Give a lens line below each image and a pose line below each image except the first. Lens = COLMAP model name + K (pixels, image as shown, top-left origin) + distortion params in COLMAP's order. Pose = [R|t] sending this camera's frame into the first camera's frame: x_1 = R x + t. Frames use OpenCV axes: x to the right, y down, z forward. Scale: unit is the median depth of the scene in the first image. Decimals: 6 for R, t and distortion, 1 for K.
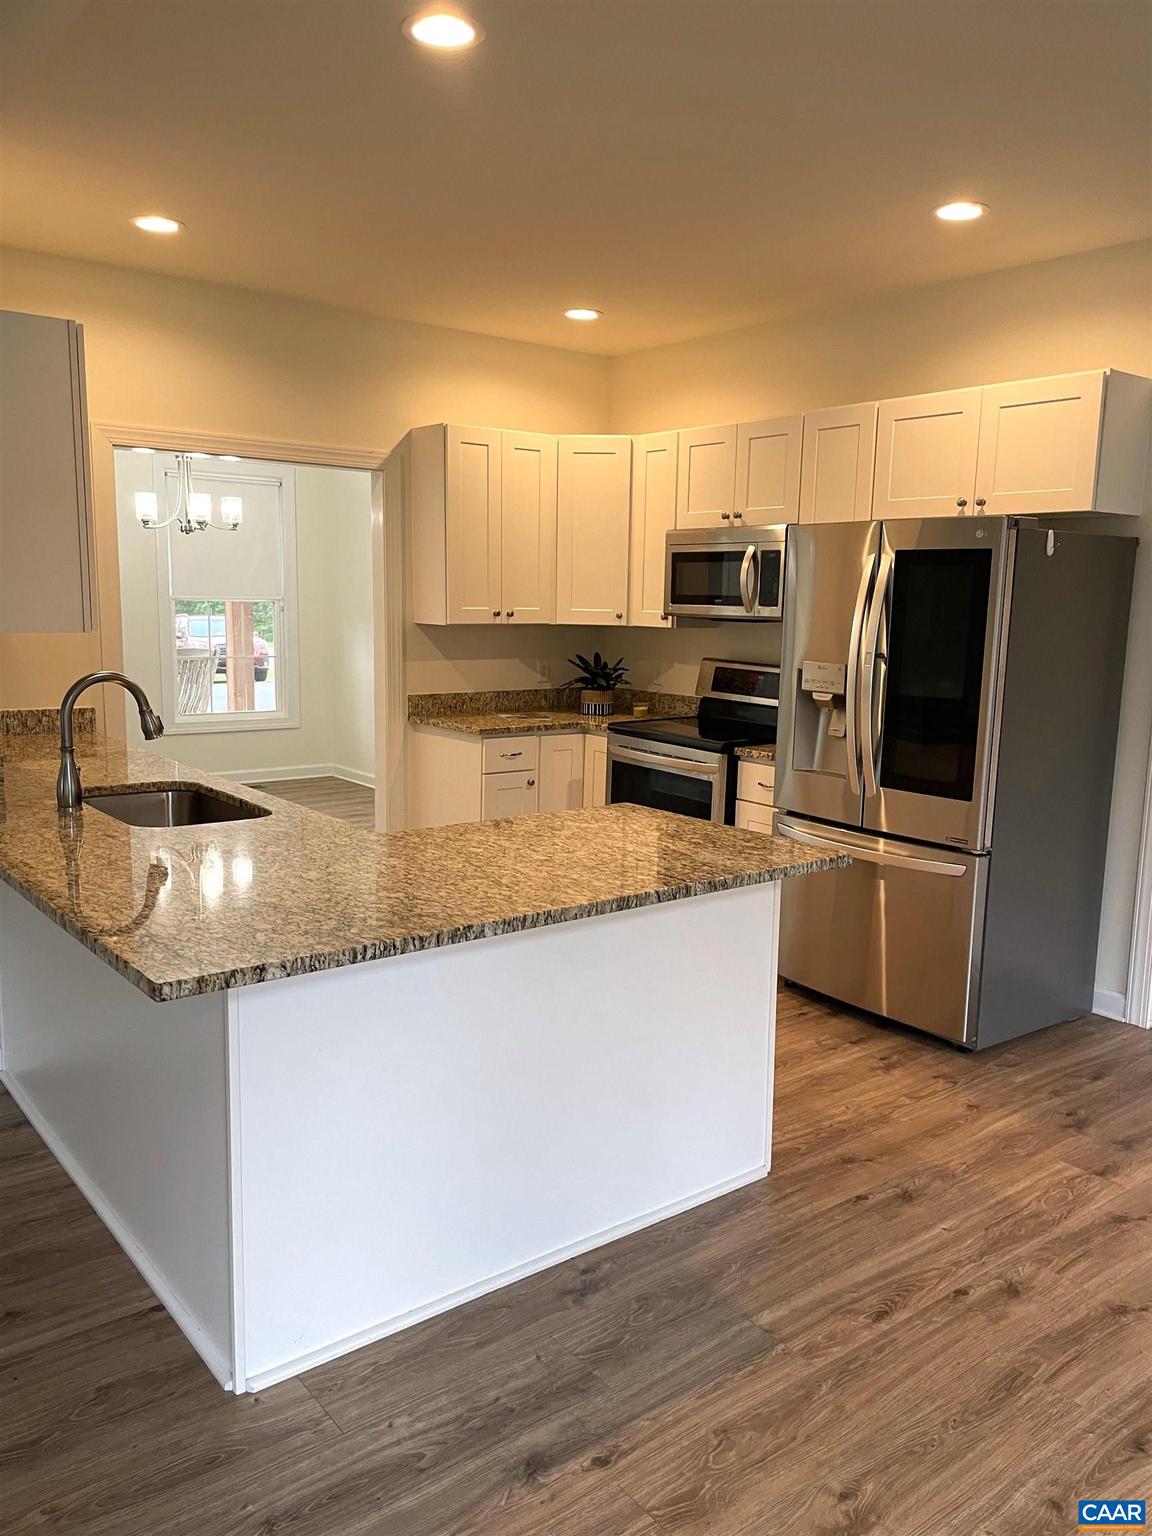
lens RADIAL K [[1137.2, 0, 572.9], [0, 1137.2, 787.4], [0, 0, 1]] dist [0.103548, -0.143266]
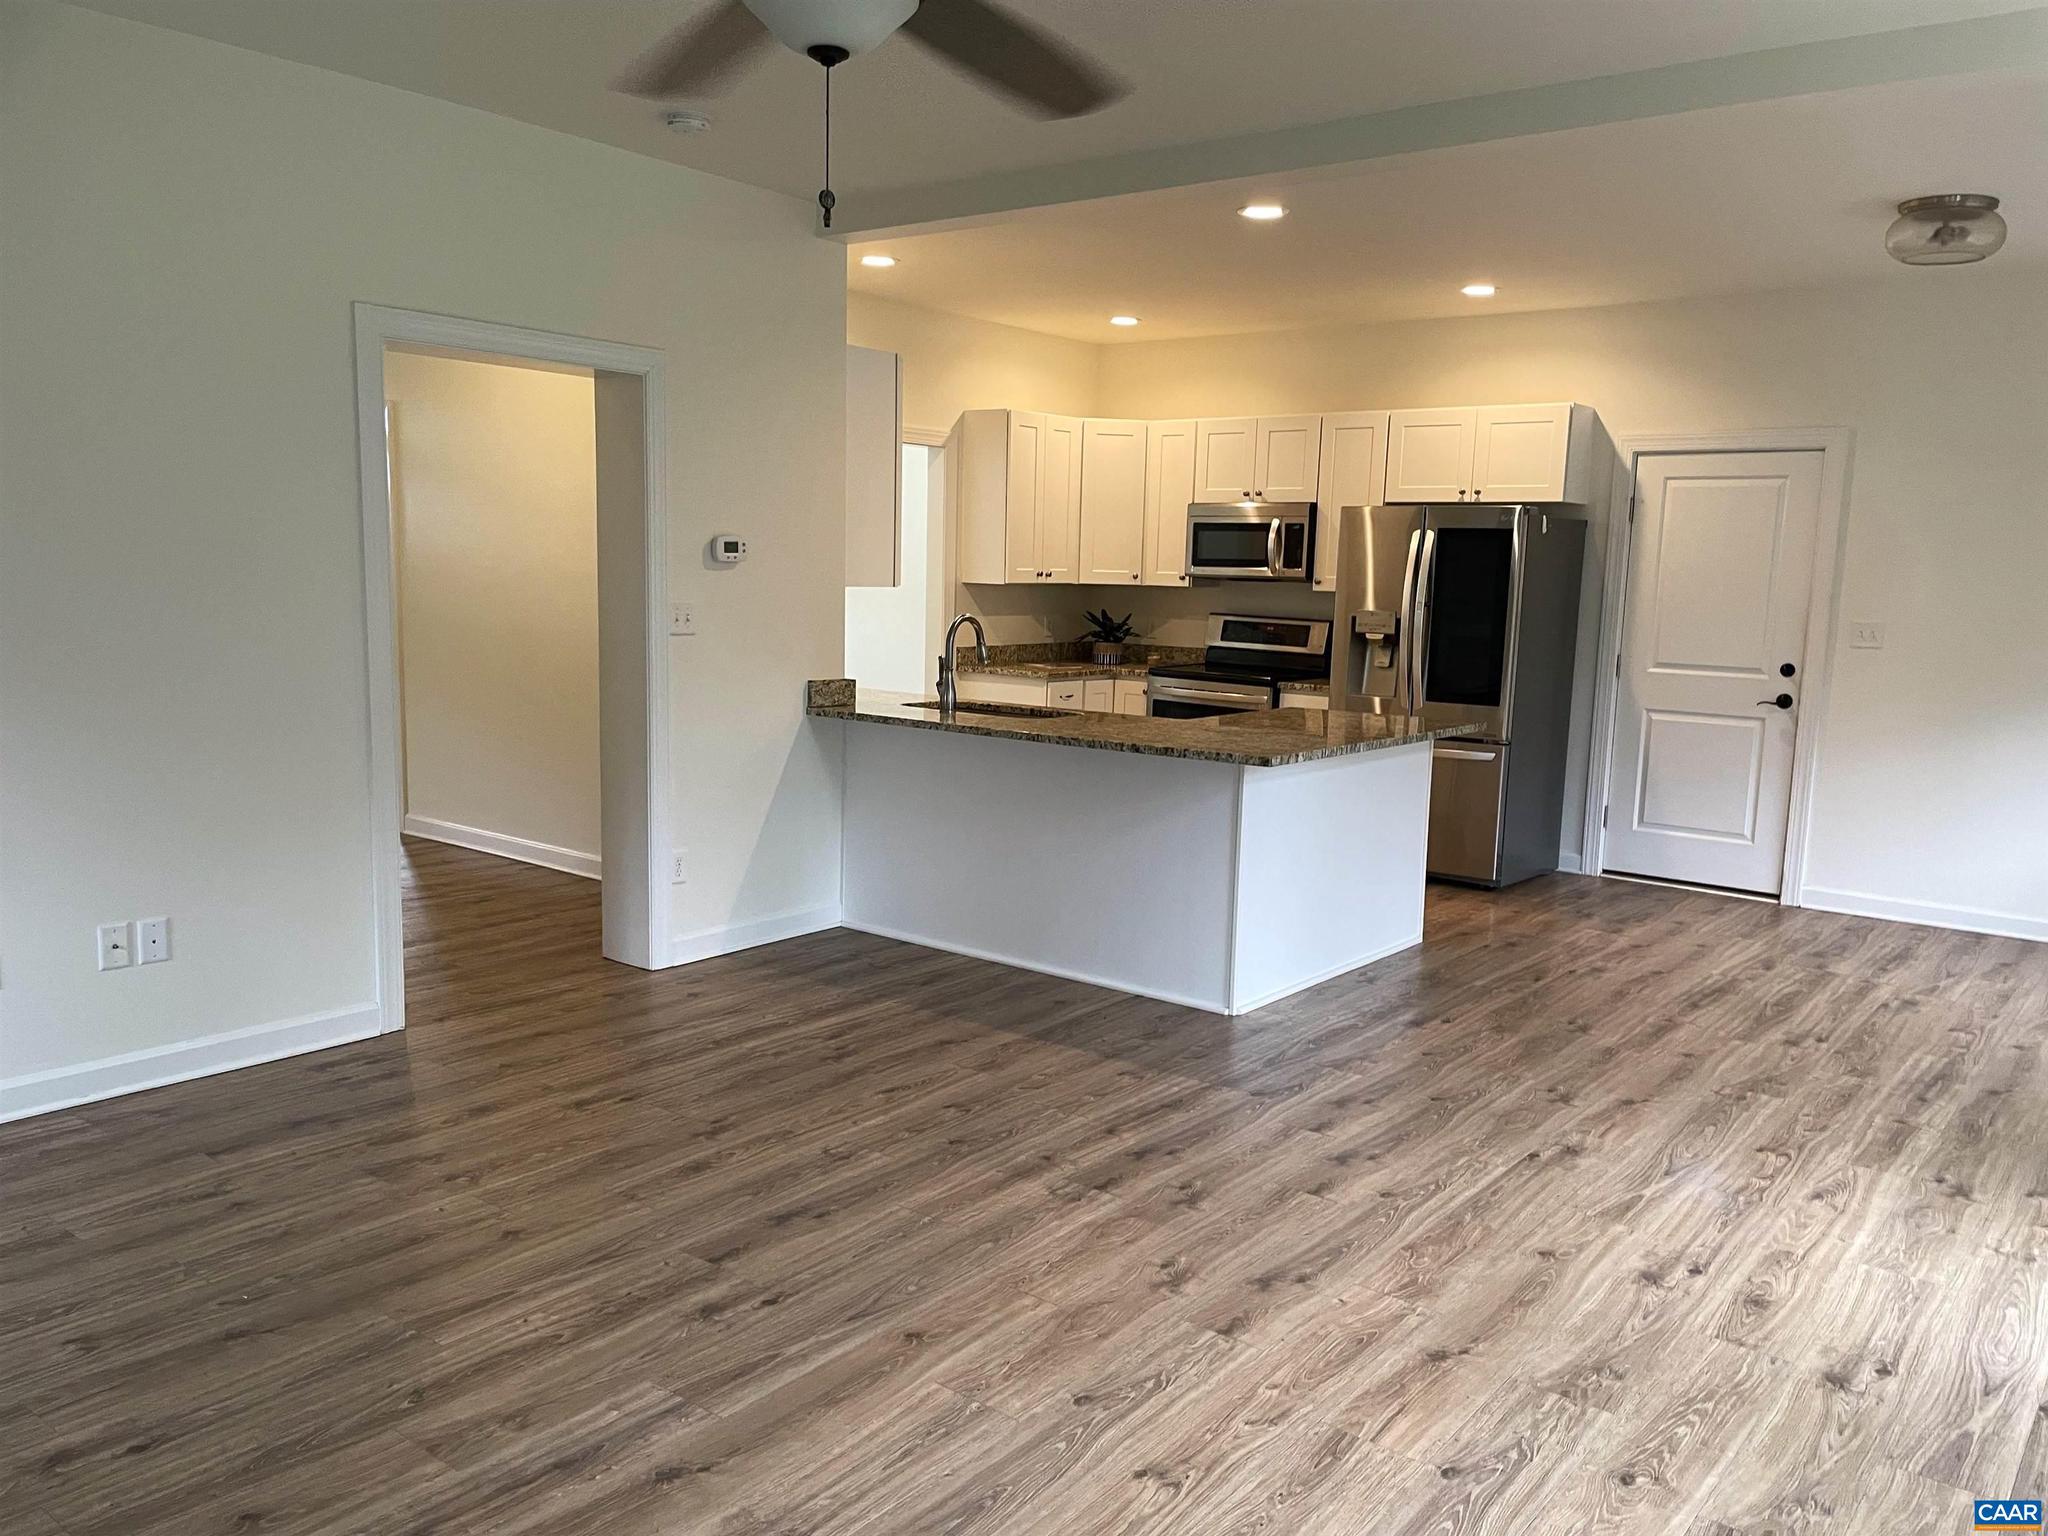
lens RADIAL K [[1557.1, 0, 1024.0], [0, 1557.1, 768.0], [0, 0, 1]] dist [0.117648, 0.000181]
pose [[0.970102, -0.025775, 0.241327, -0.492051], [0.033335, 0.999071, -0.027295, 0.087225], [-0.240399, 0.034523, 0.970060, -0.524645]]
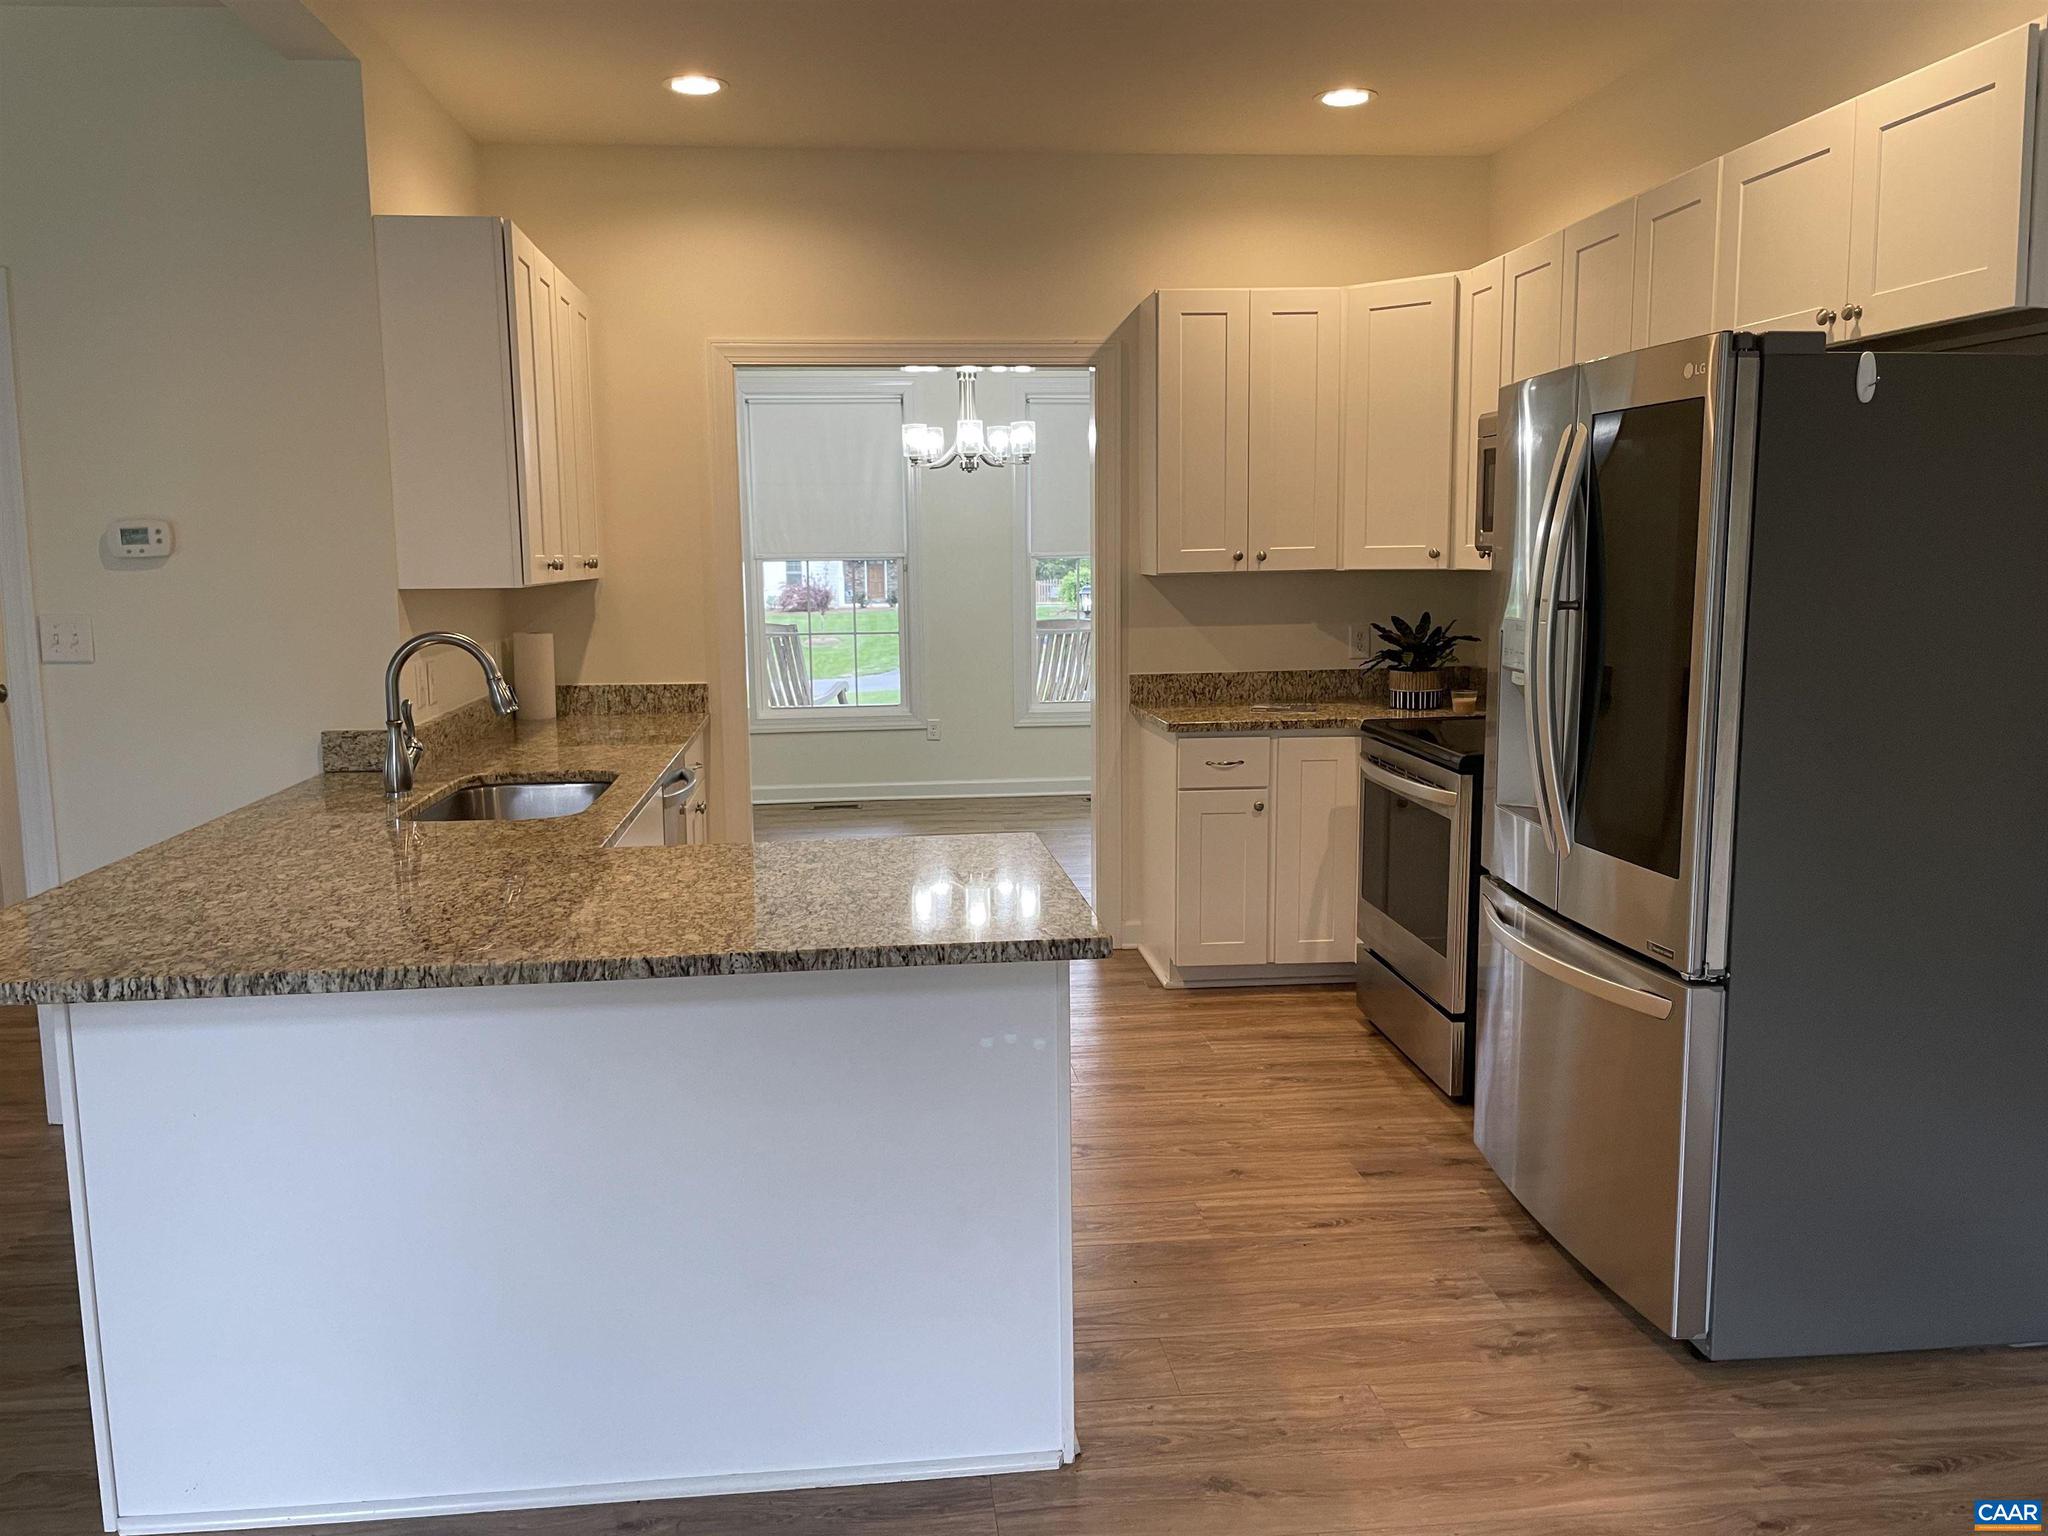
lens RADIAL K [[1516.3, 0, 1024.0], [0, 1516.3, 768.0], [0, 0, 1]] dist [0.103548, -0.143266]
pose [[0.850057, 0.044583, -0.524800, 0.328890], [-0.059186, 0.998186, -0.011068, -0.009189], [0.523354, 0.040469, 0.851154, 0.174489]]
